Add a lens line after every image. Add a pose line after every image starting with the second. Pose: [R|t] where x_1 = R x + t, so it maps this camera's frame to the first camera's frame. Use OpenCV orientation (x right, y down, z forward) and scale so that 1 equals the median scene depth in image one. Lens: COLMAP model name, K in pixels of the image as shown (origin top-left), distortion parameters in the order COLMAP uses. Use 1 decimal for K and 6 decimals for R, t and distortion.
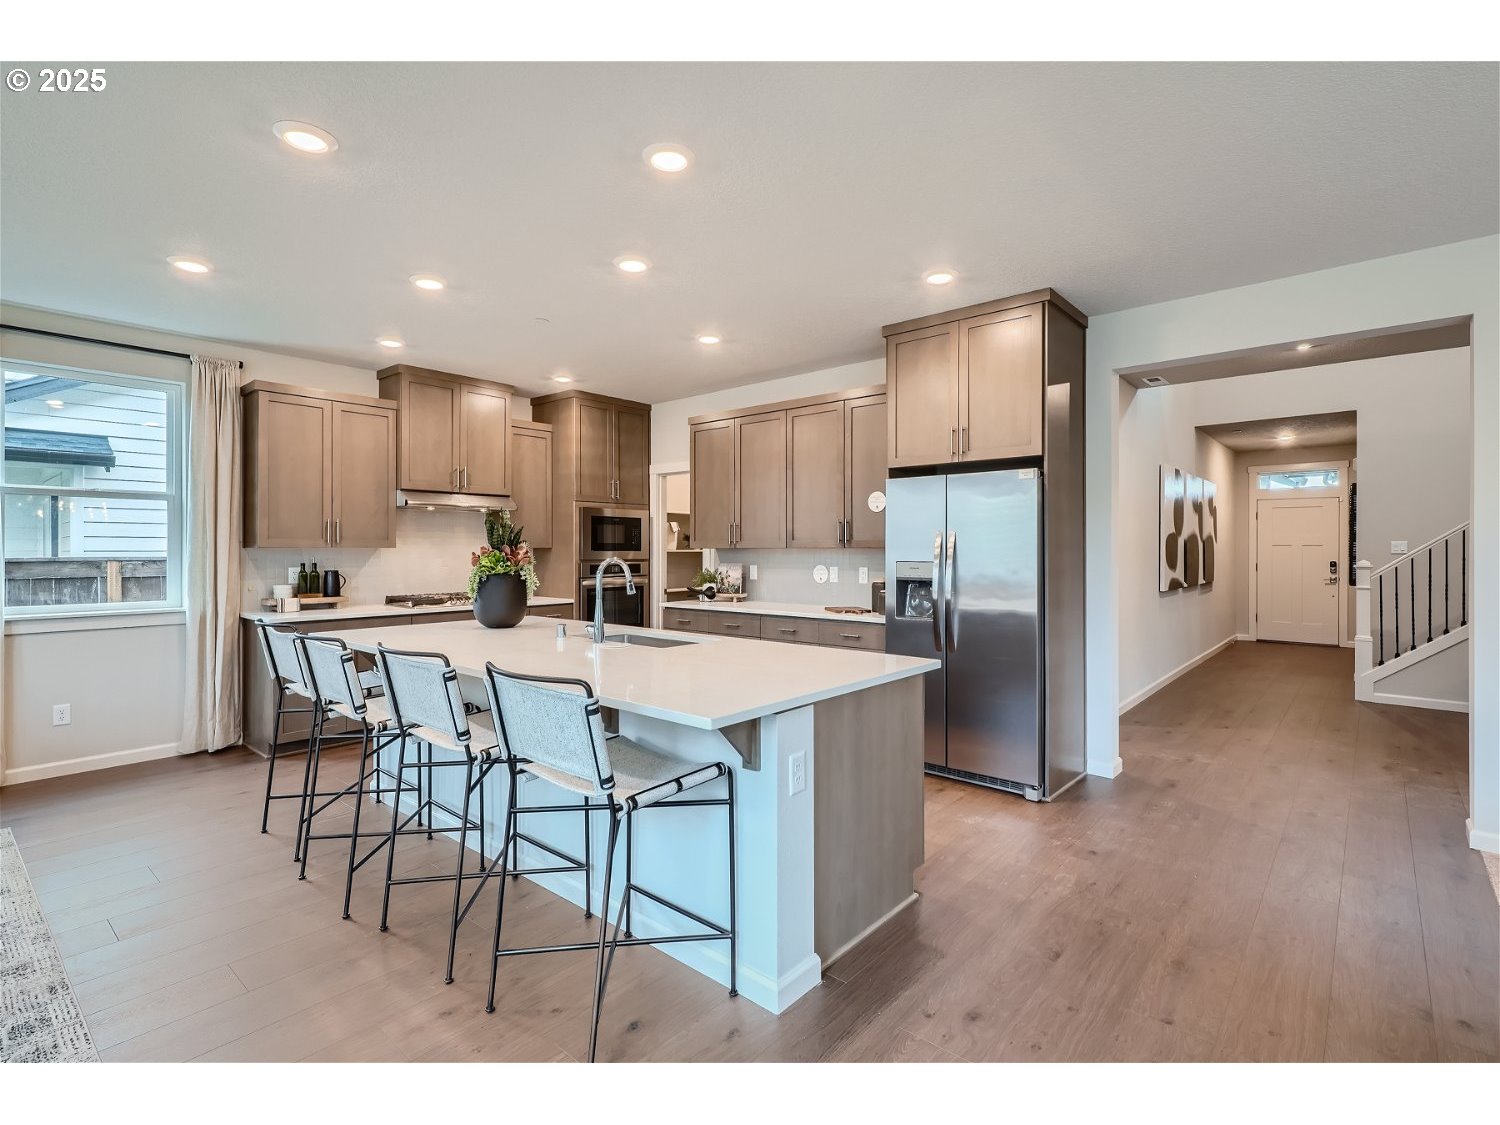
lens RADIAL K [[716.7, 0, 744.2], [0, 716.7, 557.5], [0, 0, 1]] dist [0.009906, -0.000184]
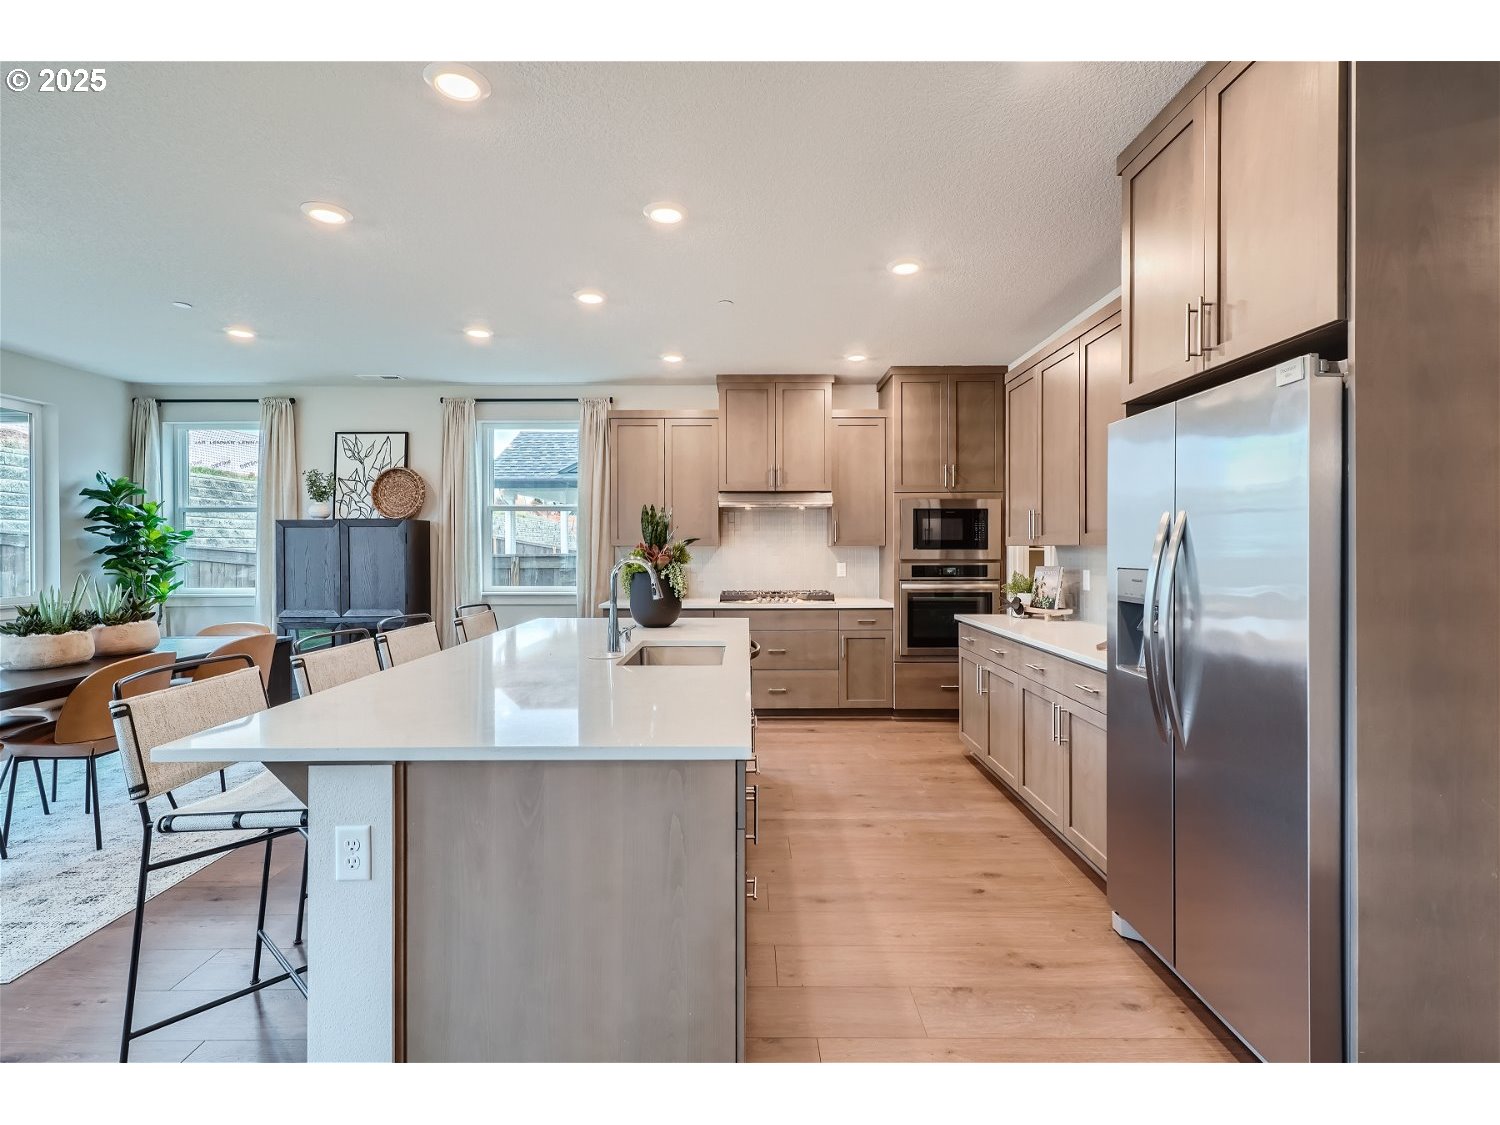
lens RADIAL K [[716.7, 0, 749.0], [0, 716.7, 552.4], [0, 0, 1]] dist [0.009906, -0.000184]
pose [[0.665172, 0.004465, -0.746677, 0.323079], [-0.007820, 0.999969, -0.000986, -0.003138], [0.746649, 0.006495, 0.665186, 0.294889]]
